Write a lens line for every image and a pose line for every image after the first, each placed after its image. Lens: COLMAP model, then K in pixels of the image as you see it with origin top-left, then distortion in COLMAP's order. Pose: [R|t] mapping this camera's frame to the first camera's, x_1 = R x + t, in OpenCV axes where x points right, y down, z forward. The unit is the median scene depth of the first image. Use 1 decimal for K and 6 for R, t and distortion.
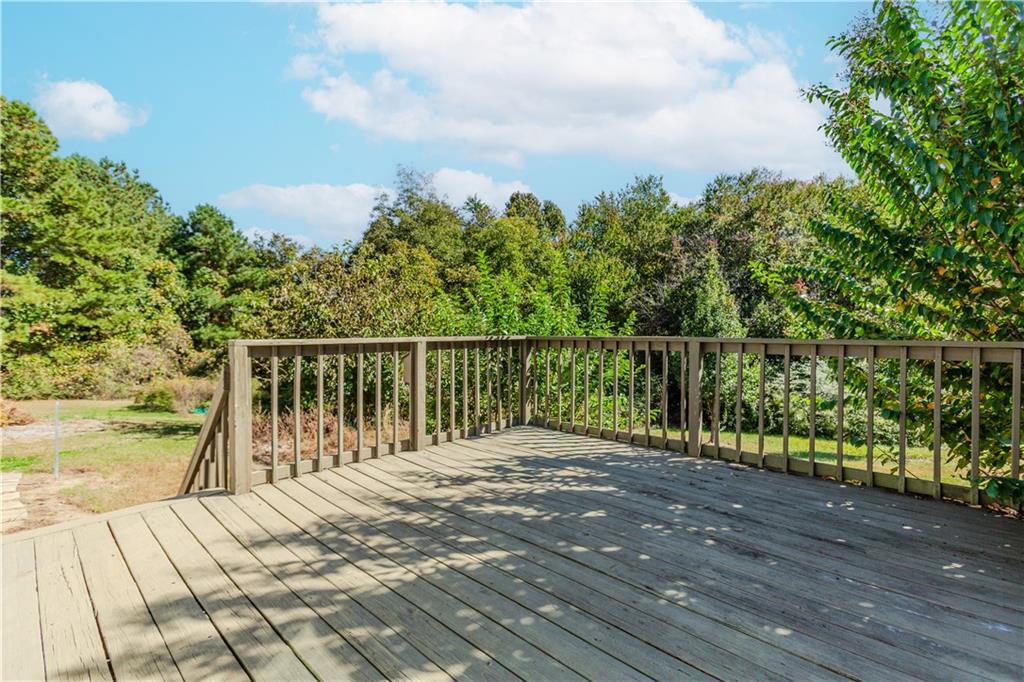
lens RADIAL K [[464.9, 0, 506.9], [0, 464.9, 345.3], [0, 0, 1]] dist [-0.026470, 0.021902]
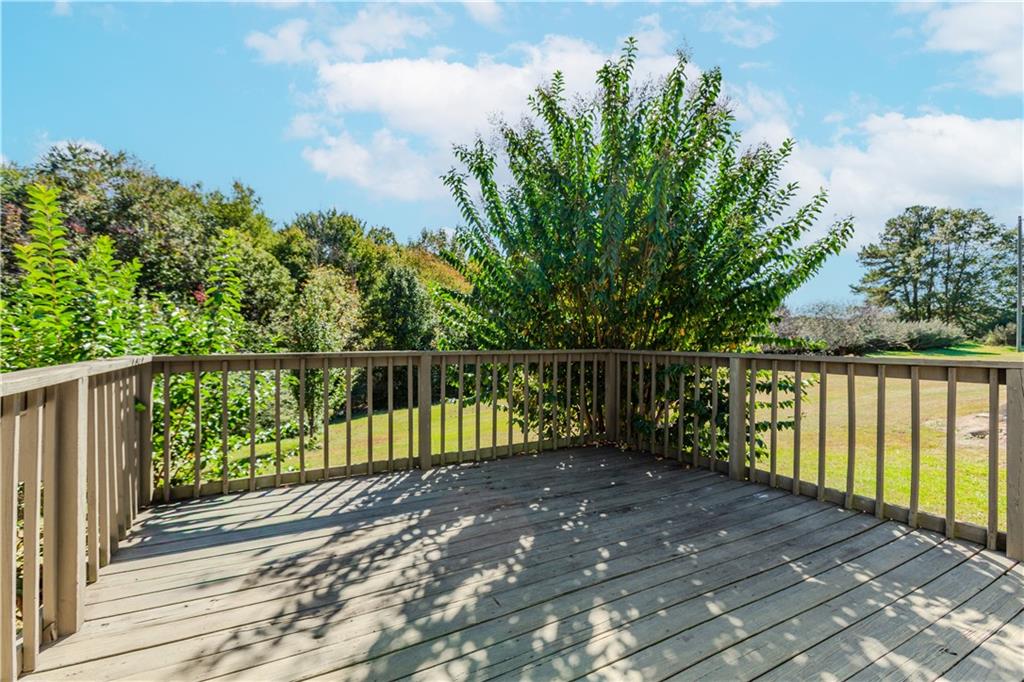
lens RADIAL K [[464.9, 0, 506.9], [0, 464.9, 345.3], [0, 0, 1]] dist [-0.026470, 0.021902]
pose [[0.310608, -0.012769, 0.950452, -0.626845], [0.028911, 0.999574, 0.003981, -0.036072], [-0.950098, 0.026242, 0.310845, 0.640316]]
